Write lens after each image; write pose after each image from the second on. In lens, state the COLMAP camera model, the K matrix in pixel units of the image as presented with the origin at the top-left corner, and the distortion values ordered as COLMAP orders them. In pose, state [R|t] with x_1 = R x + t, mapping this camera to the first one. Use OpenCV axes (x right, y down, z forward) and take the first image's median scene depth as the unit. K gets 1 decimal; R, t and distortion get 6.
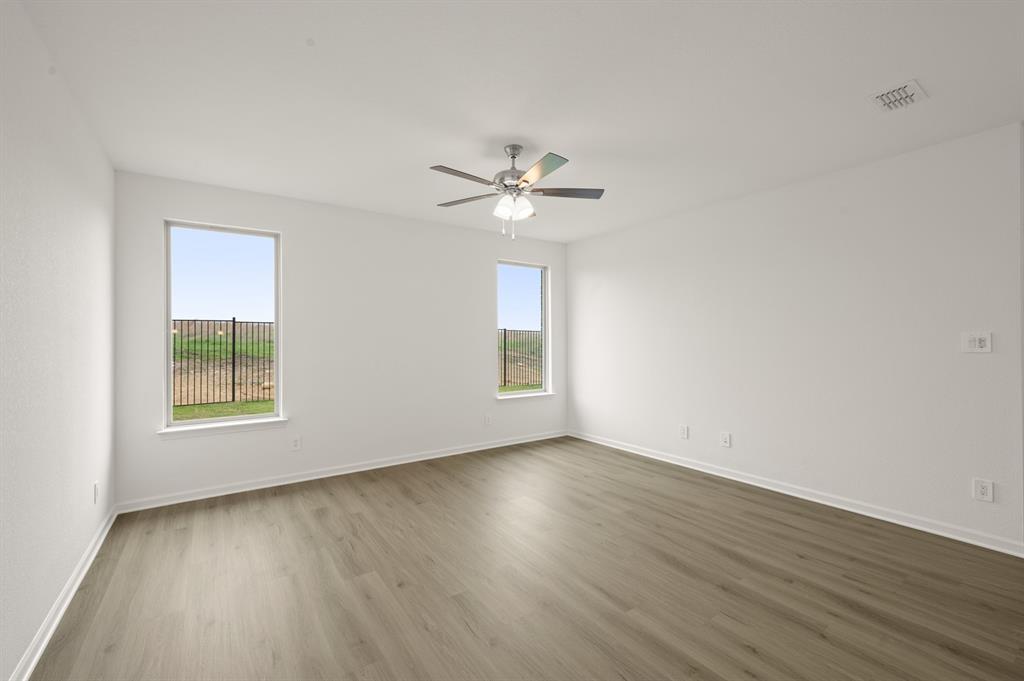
lens RADIAL K [[431.5, 0, 512.0], [0, 431.5, 340.5], [0, 0, 1]] dist [0.002119, 0.000140]
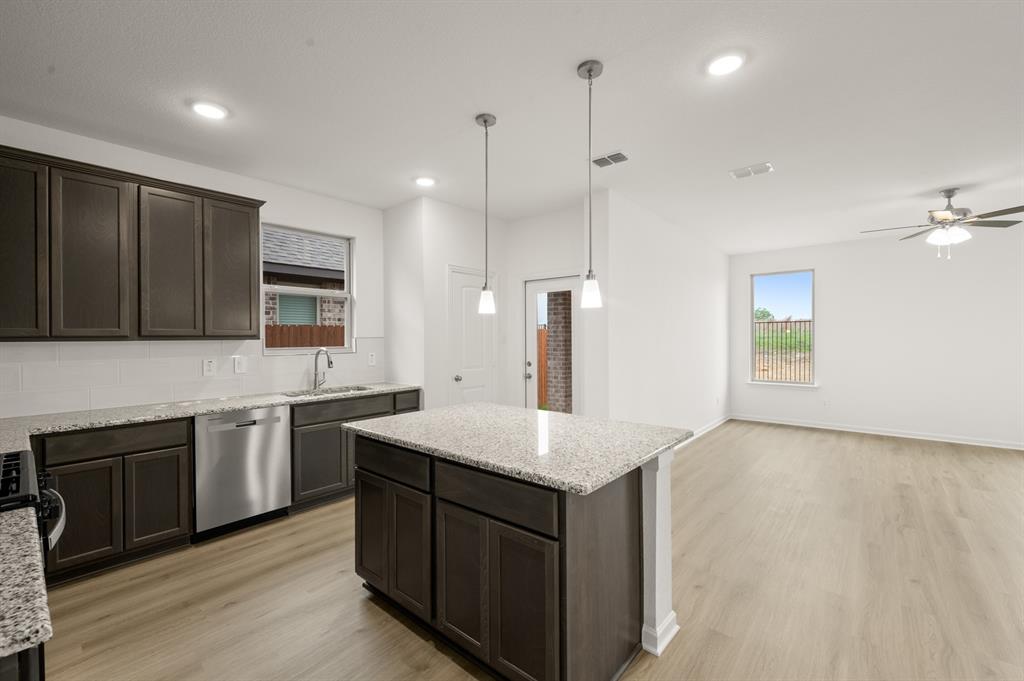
lens RADIAL K [[430.3, 0, 513.0], [0, 430.3, 341.8], [0, 0, 1]] dist [-0.000289, -0.000014]
pose [[0.257291, 0.009339, -0.966289, 0.916728], [0.003868, 0.999935, 0.010694, -0.002335], [0.966326, -0.006489, 0.257238, -0.615452]]
